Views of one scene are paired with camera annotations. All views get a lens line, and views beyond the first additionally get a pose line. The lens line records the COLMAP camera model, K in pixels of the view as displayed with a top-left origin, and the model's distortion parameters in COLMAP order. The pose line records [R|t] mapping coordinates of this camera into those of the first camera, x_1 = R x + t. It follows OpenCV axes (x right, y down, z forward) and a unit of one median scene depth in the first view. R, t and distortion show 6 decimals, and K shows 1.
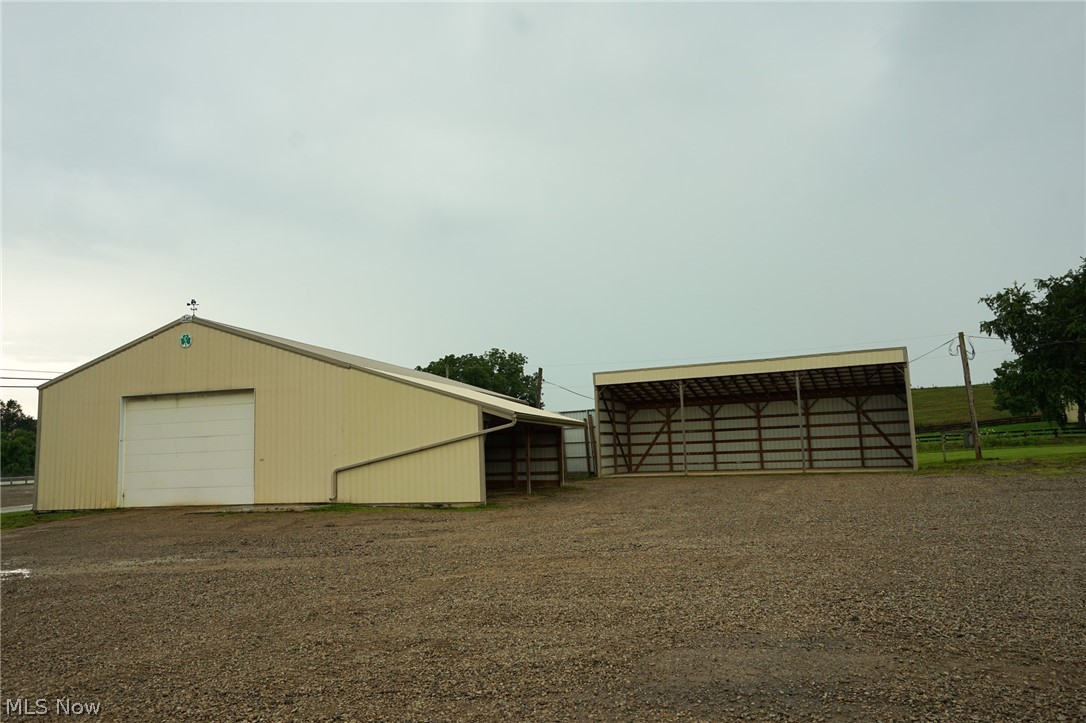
lens RADIAL K [[770.2, 0, 534.7], [0, 770.2, 361.4], [0, 0, 1]] dist [0.005957, 0.008341]
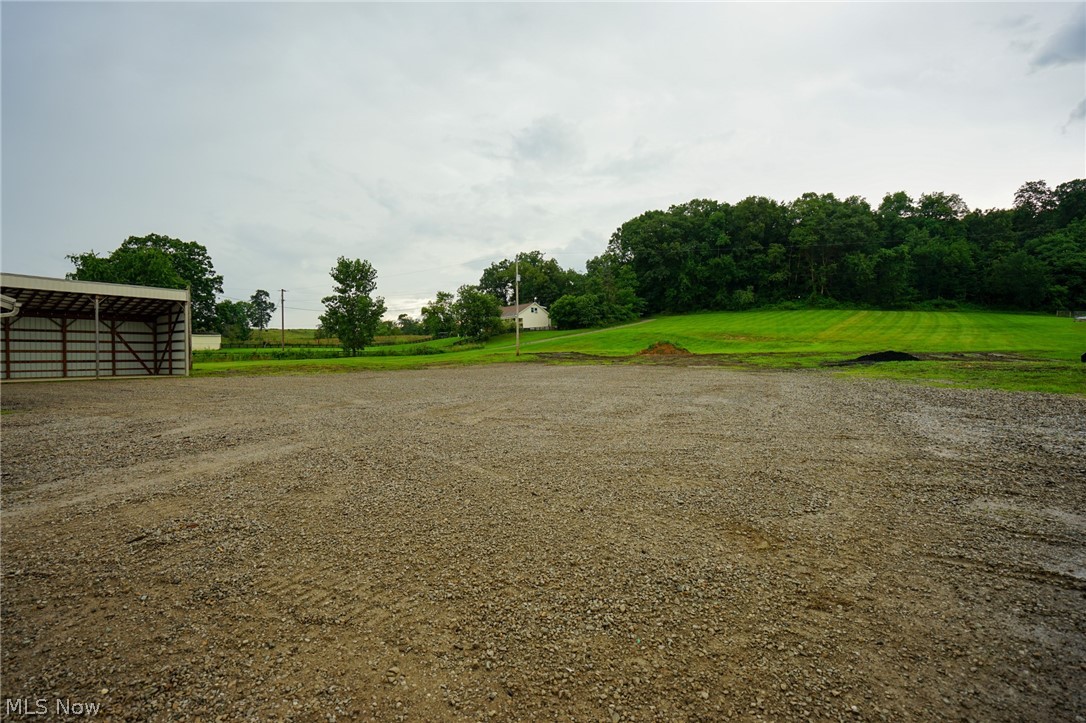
lens RADIAL K [[502.5, 0, 526.5], [0, 502.5, 360.5], [0, 0, 1]] dist [-0.059872, 0.024007]
pose [[0.110860, 0.028732, 0.993421, -0.302157], [-0.111634, 0.993616, -0.016280, 0.047099], [-0.987546, -0.109095, 0.113360, 0.223625]]
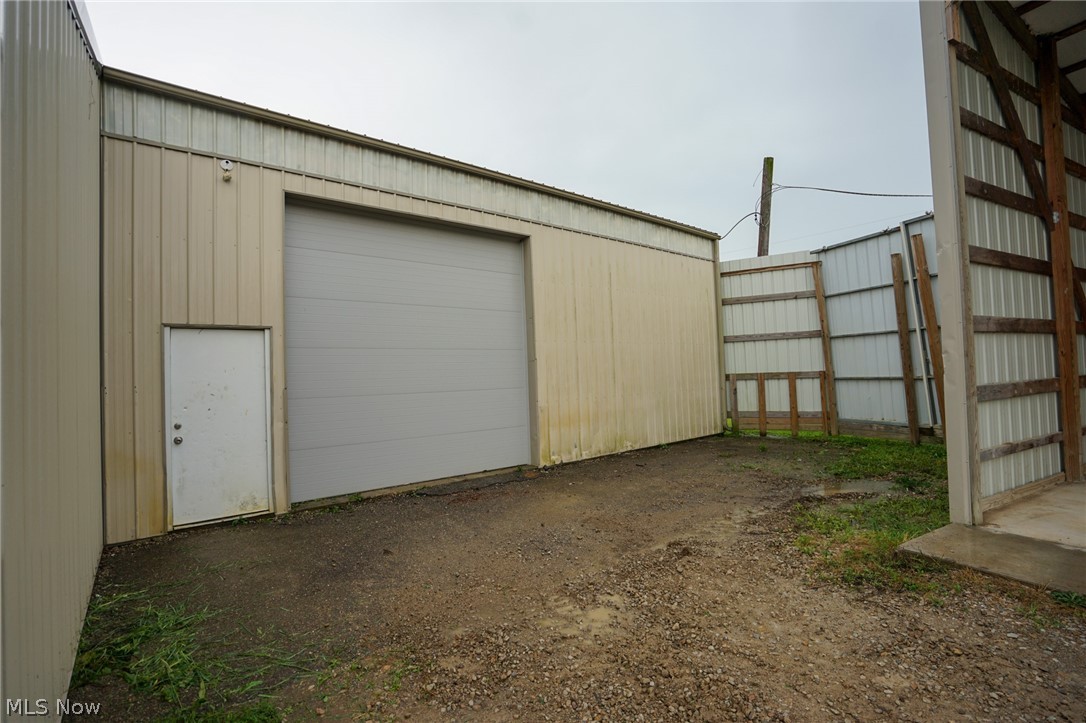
lens RADIAL K [[517.4, 0, 529.4], [0, 517.4, 362.1], [0, 0, 1]] dist [-0.060083, 0.027406]
pose [[0.812297, -0.007094, -0.583201, 0.073973], [0.075891, 0.992711, 0.093627, 0.101352], [0.578286, -0.120313, 0.806914, 0.873549]]
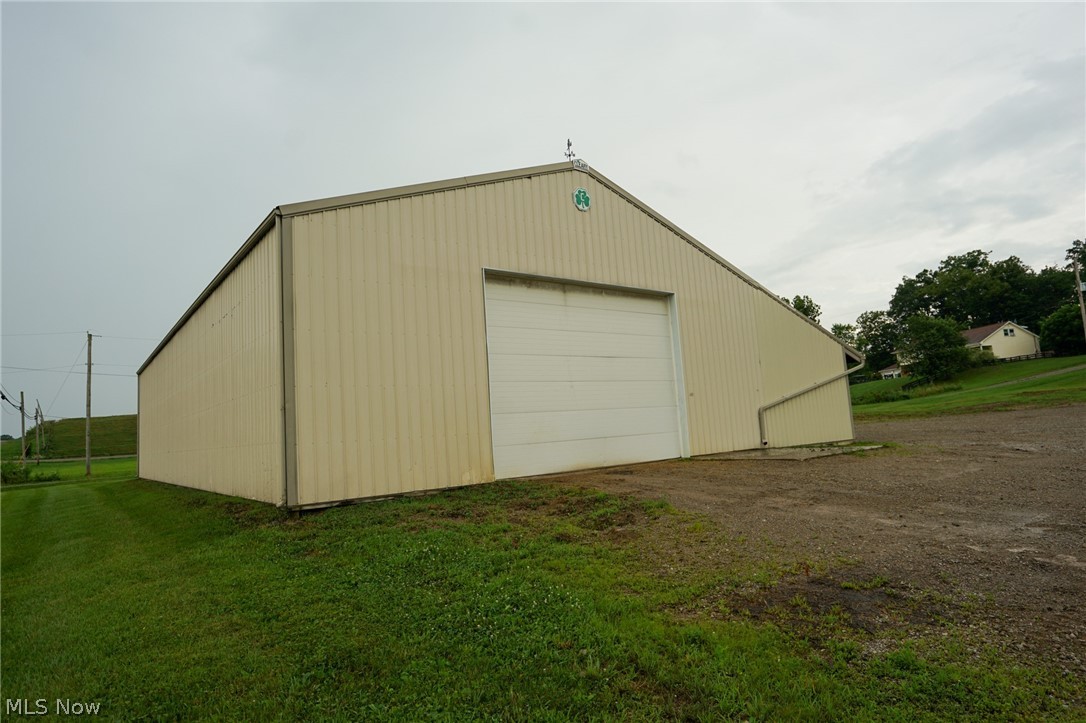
lens RADIAL K [[630.1, 0, 543.0], [0, 630.1, 361.5], [0, 0, 1]] dist [-0.000045, 0.000222]
pose [[0.598555, 0.084767, 0.796584, -0.600591], [-0.053965, 0.996394, -0.065481, 0.095376], [-0.799262, -0.003793, 0.600971, 0.502679]]
